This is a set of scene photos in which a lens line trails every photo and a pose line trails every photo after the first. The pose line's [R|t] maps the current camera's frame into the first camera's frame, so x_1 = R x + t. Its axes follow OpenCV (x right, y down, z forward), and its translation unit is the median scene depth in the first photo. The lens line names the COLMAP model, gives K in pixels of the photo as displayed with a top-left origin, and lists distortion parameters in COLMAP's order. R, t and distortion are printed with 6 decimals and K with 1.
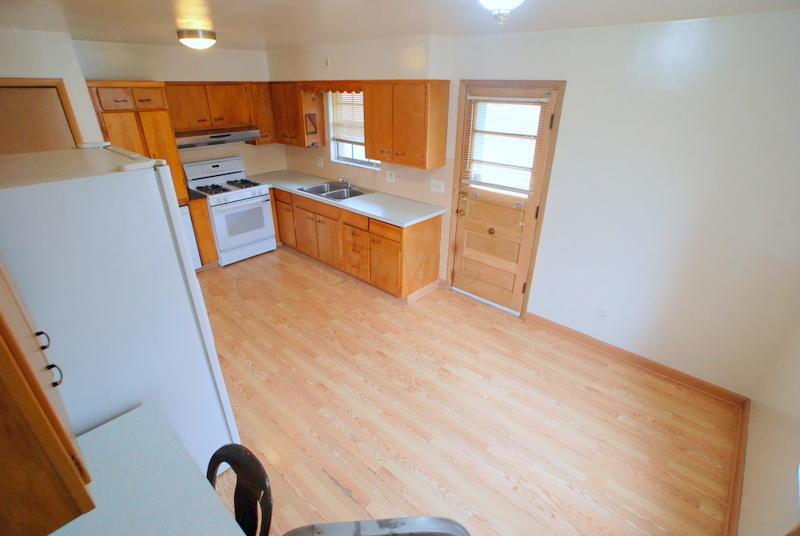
lens RADIAL K [[379.7, 0, 396.0], [0, 379.7, 269.0], [0, 0, 1]] dist [-0.030833, 0.002899]
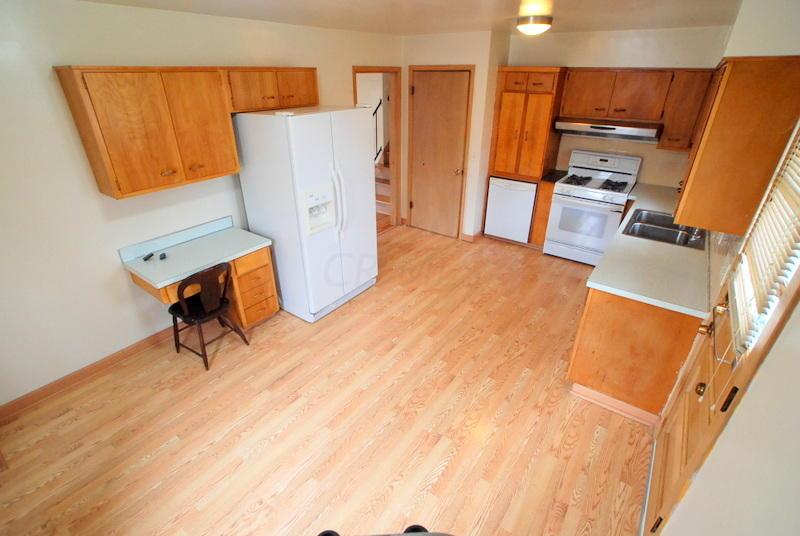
lens RADIAL K [[379.7, 0, 396.3], [0, 379.7, 267.5], [0, 0, 1]] dist [-0.030833, 0.002899]
pose [[0.141014, 0.453834, -0.879858, 0.595552], [-0.437378, 0.825861, 0.355884, -0.246519], [0.888153, 0.334646, 0.314955, 0.521868]]
